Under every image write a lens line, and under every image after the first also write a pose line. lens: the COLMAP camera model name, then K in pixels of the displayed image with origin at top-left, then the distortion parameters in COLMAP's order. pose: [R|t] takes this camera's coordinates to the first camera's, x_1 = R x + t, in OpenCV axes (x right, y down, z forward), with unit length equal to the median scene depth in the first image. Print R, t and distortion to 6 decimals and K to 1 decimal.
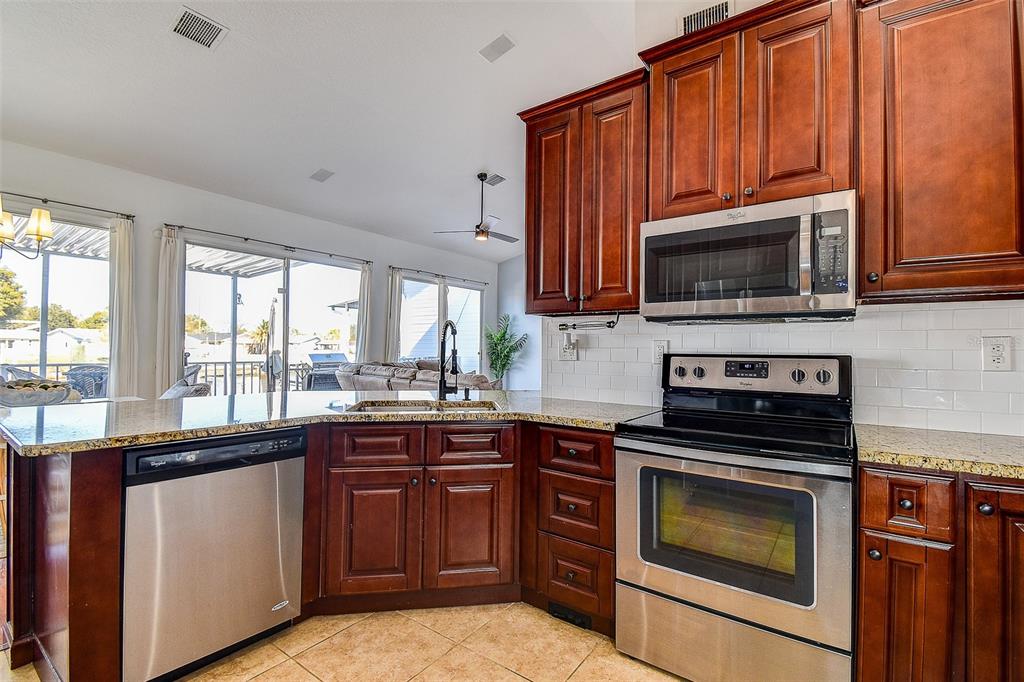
lens RADIAL K [[445.4, 0, 517.2], [0, 445.4, 344.2], [0, 0, 1]] dist [0.002154, 0.000157]
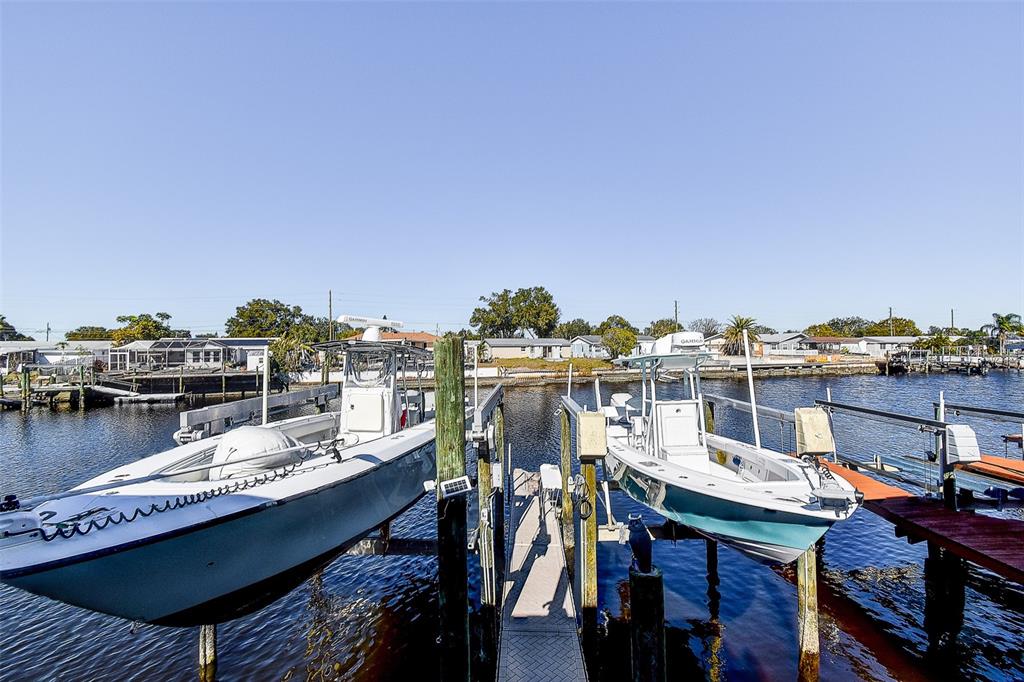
lens RADIAL K [[455.7, 0, 510.8], [0, 455.7, 340.8], [0, 0, 1]] dist [0.031163, -0.023696]
pose [[0.576018, -0.033690, -0.816743, -0.984535], [0.025870, 0.999401, -0.022980, 0.018076], [0.817028, -0.007892, 0.576545, 1.260566]]
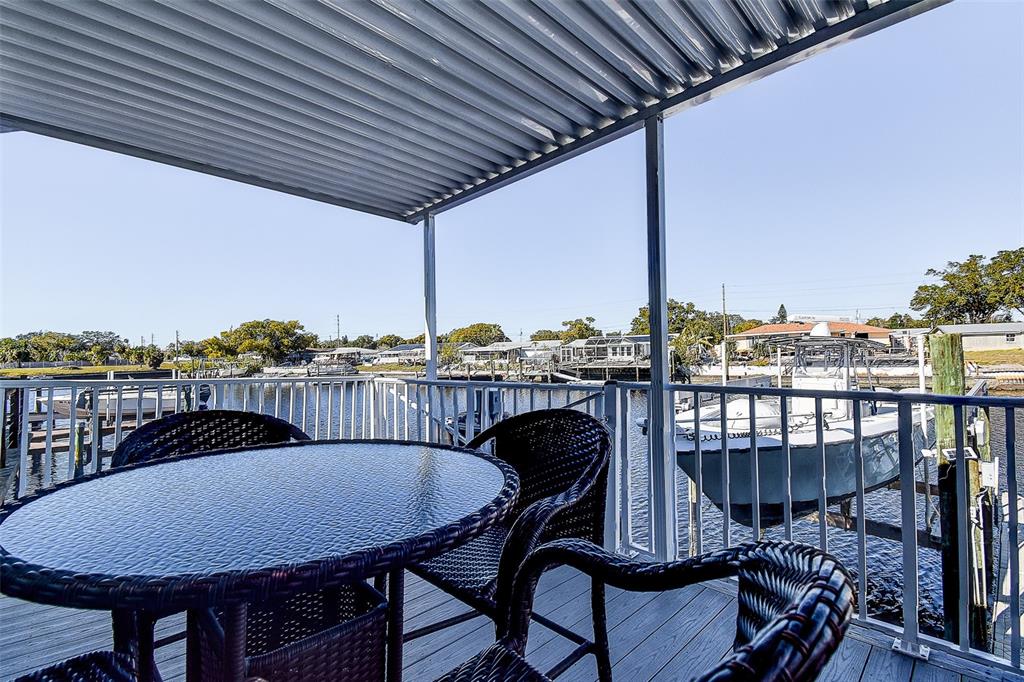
lens RADIAL K [[455.7, 0, 510.8], [0, 455.7, 340.8], [0, 0, 1]] dist [0.031163, -0.023696]
pose [[-0.186071, -0.028456, -0.982124, -0.667212], [0.033365, 0.998821, -0.035261, 0.012361], [0.981970, -0.039329, -0.184902, 0.990776]]
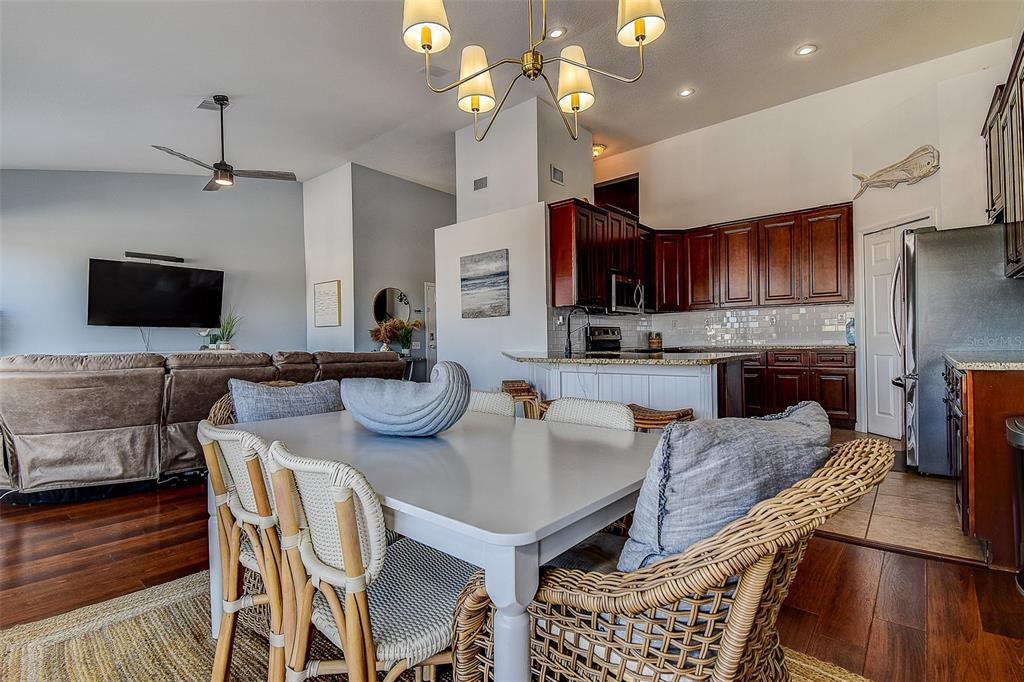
lens RADIAL K [[473.2, 0, 510.4], [0, 473.2, 342.2], [0, 0, 1]] dist [0.032389, -0.027491]
pose [[0.092072, -0.019204, 0.995567, -0.821166], [0.008068, 0.999796, 0.018539, 0.020490], [-0.995720, 0.006326, 0.092208, 0.441996]]
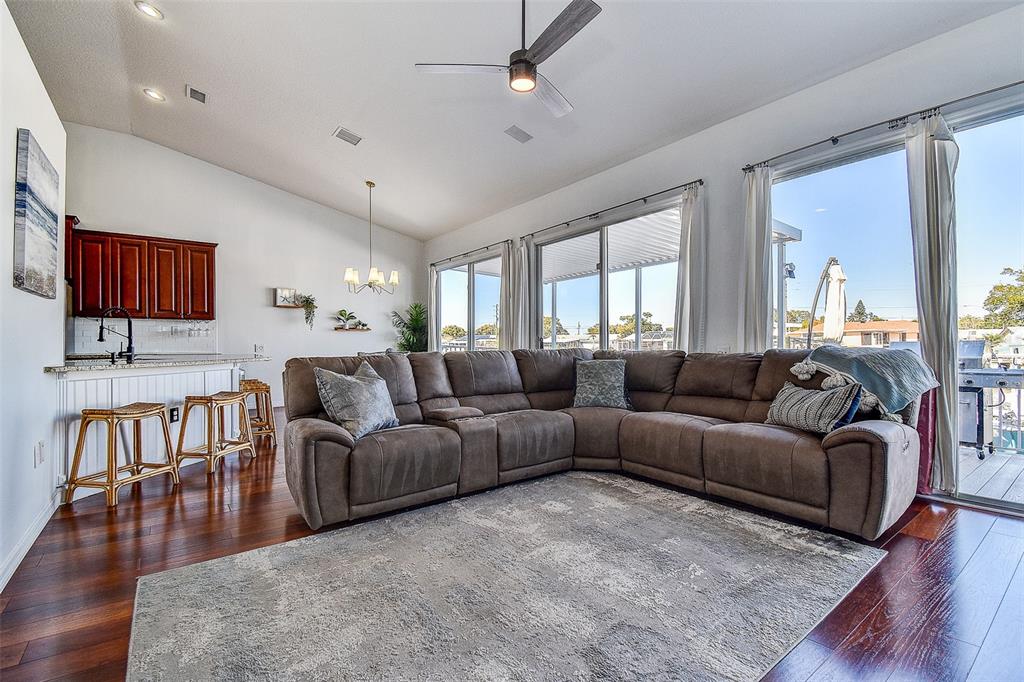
lens RADIAL K [[456.5, 0, 509.6], [0, 456.5, 342.4], [0, 0, 1]] dist [0.034008, -0.027152]
pose [[-0.307264, -0.013520, -0.951528, 0.377440], [0.009515, 0.999805, -0.017278, 0.042469], [0.951577, -0.014363, -0.307075, 1.109221]]
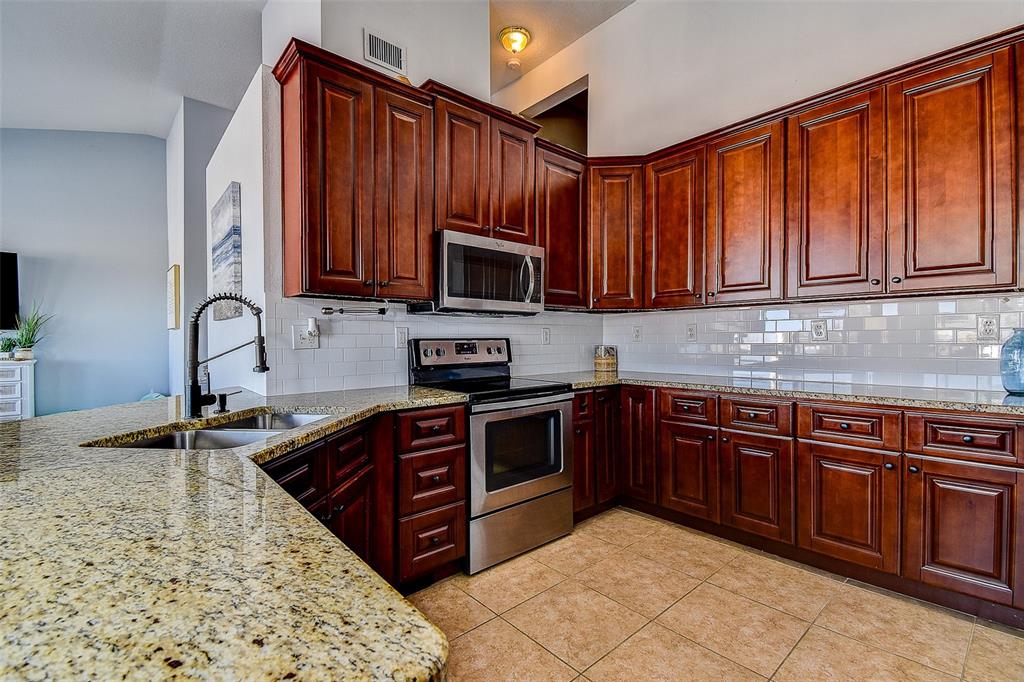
lens RADIAL K [[457.7, 0, 509.8], [0, 457.7, 342.3], [0, 0, 1]] dist [0.030870, -0.024672]
pose [[0.238186, -0.020476, 0.971004, -0.289993], [-0.003585, 0.999752, 0.021962, 0.001296], [-0.971213, -0.008712, 0.238053, 0.173831]]
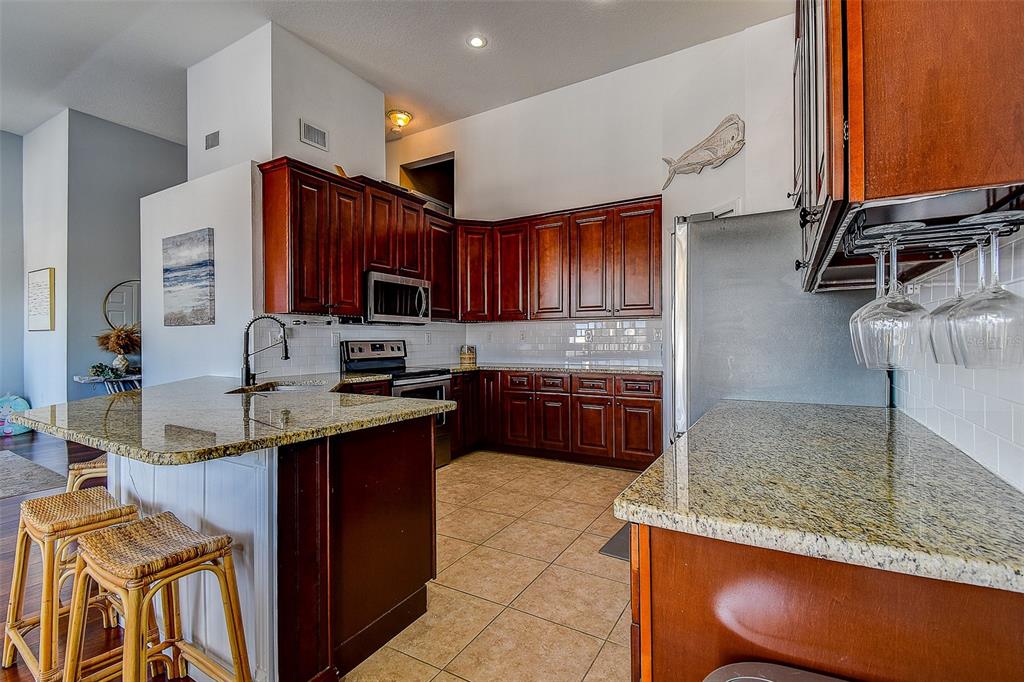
lens RADIAL K [[463.8, 0, 510.7], [0, 463.8, 342.6], [0, 0, 1]] dist [0.035591, -0.025601]
pose [[-0.079274, -0.018544, 0.996680, -0.572752], [-0.007765, 0.999808, 0.017985, -0.003382], [-0.996823, -0.006313, -0.079403, 0.185132]]
